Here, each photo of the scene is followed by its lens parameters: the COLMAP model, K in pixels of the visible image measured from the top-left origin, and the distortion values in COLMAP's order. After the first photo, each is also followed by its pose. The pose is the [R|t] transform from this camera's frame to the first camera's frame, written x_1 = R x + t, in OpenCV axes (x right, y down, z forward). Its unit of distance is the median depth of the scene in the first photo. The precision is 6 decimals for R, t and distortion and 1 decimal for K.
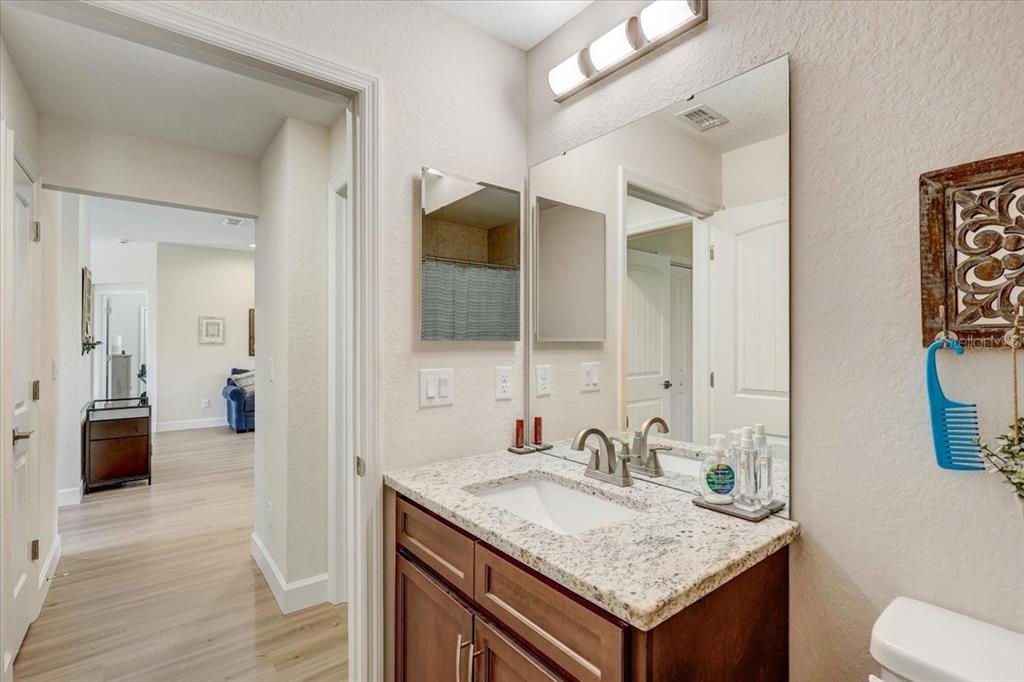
lens RADIAL K [[467.8, 0, 517.1], [0, 467.8, 344.8], [0, 0, 1]] dist [0.001836, 0.000058]
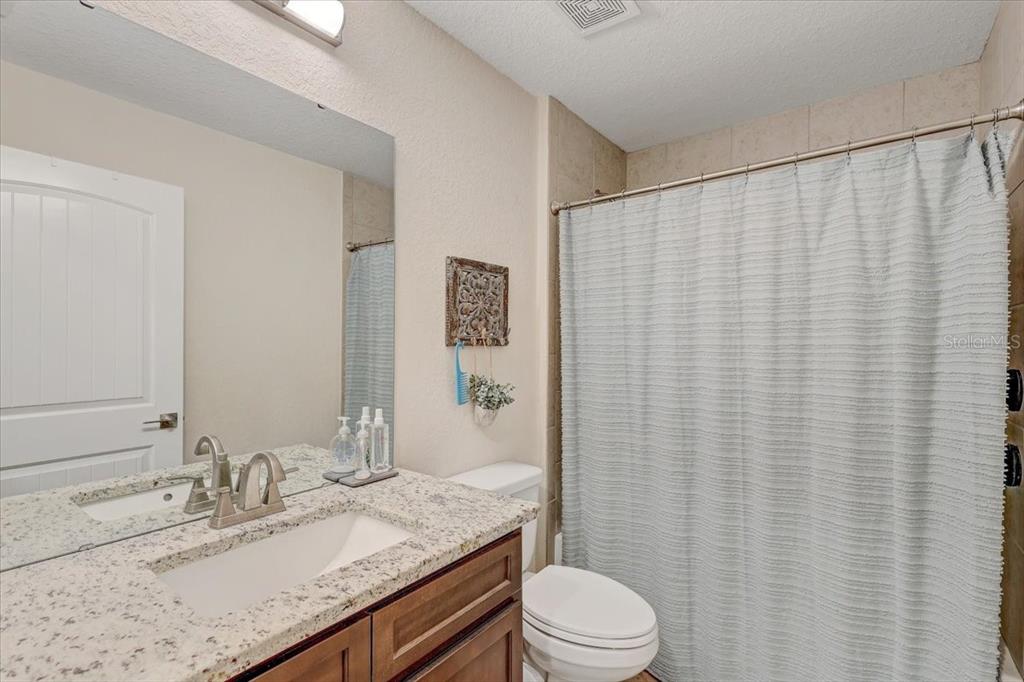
lens RADIAL K [[467.8, 0, 517.1], [0, 467.8, 344.8], [0, 0, 1]] dist [0.001836, 0.000058]
pose [[-0.240999, -0.003502, 0.970519, -0.924877], [0.001179, 0.999992, 0.003901, -0.004577], [-0.970525, 0.002084, -0.240992, 1.029286]]
